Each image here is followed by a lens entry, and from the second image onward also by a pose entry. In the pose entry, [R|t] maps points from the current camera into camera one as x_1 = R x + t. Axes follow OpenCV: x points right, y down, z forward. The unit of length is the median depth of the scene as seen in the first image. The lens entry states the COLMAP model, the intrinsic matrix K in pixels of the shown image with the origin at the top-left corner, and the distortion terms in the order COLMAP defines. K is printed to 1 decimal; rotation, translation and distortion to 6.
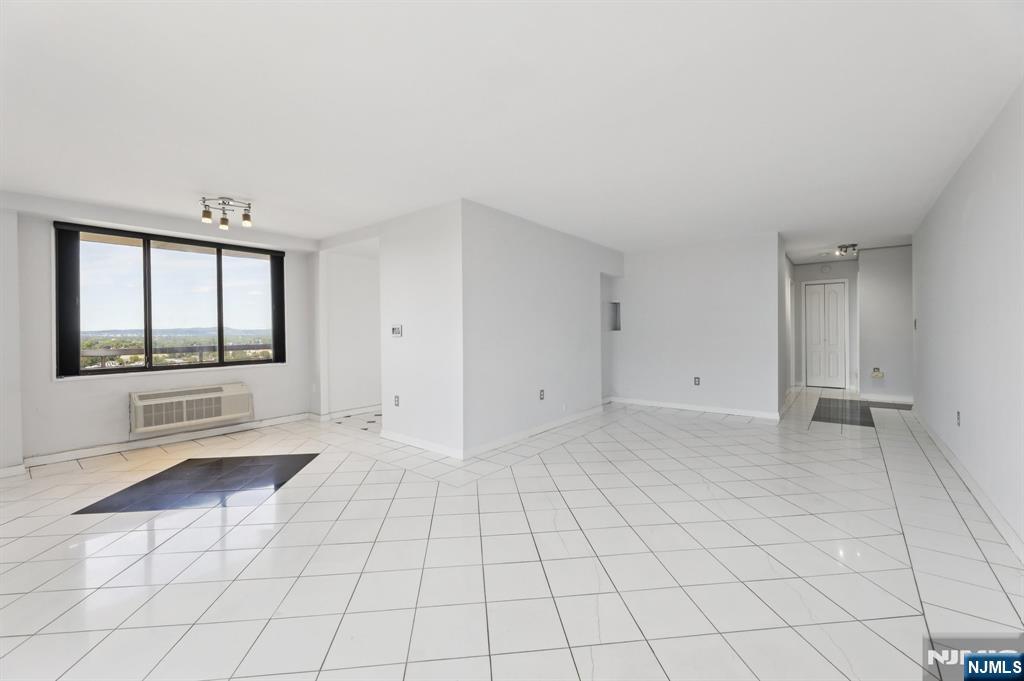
lens RADIAL K [[422.8, 0, 518.5], [0, 422.8, 331.5], [0, 0, 1]] dist [-0.002871, 0.000340]
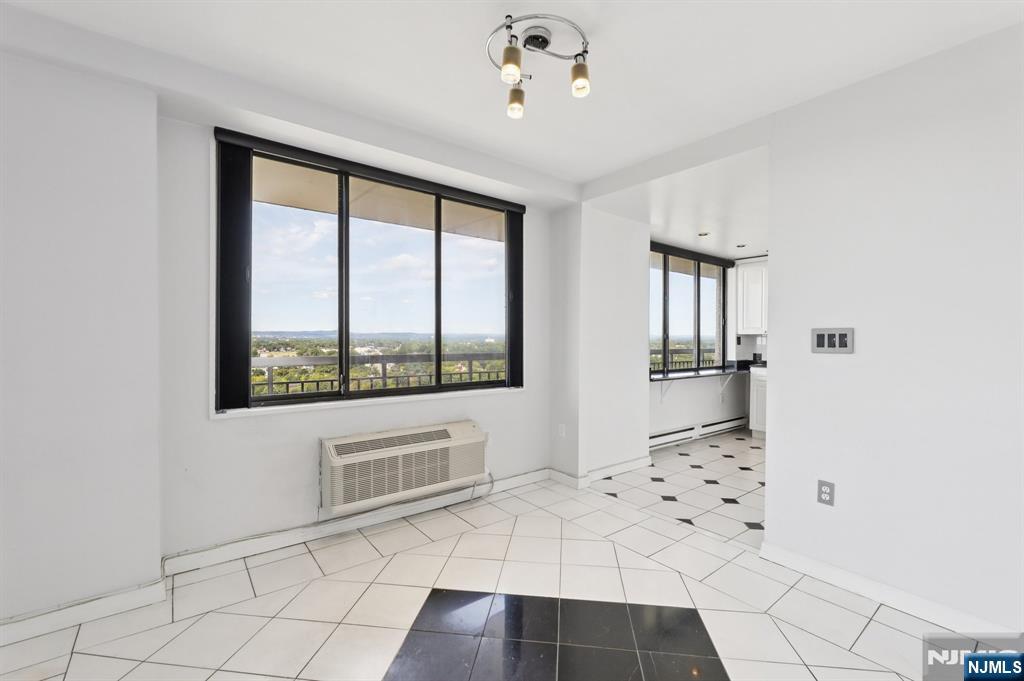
lens RADIAL K [[422.8, 0, 506.0], [0, 422.8, 343.6], [0, 0, 1]] dist [-0.002871, 0.000340]
pose [[0.974274, 0.023347, -0.224154, -0.527381], [-0.020896, 0.999693, 0.013298, 0.003779], [0.224396, -0.008272, 0.974463, 0.477981]]
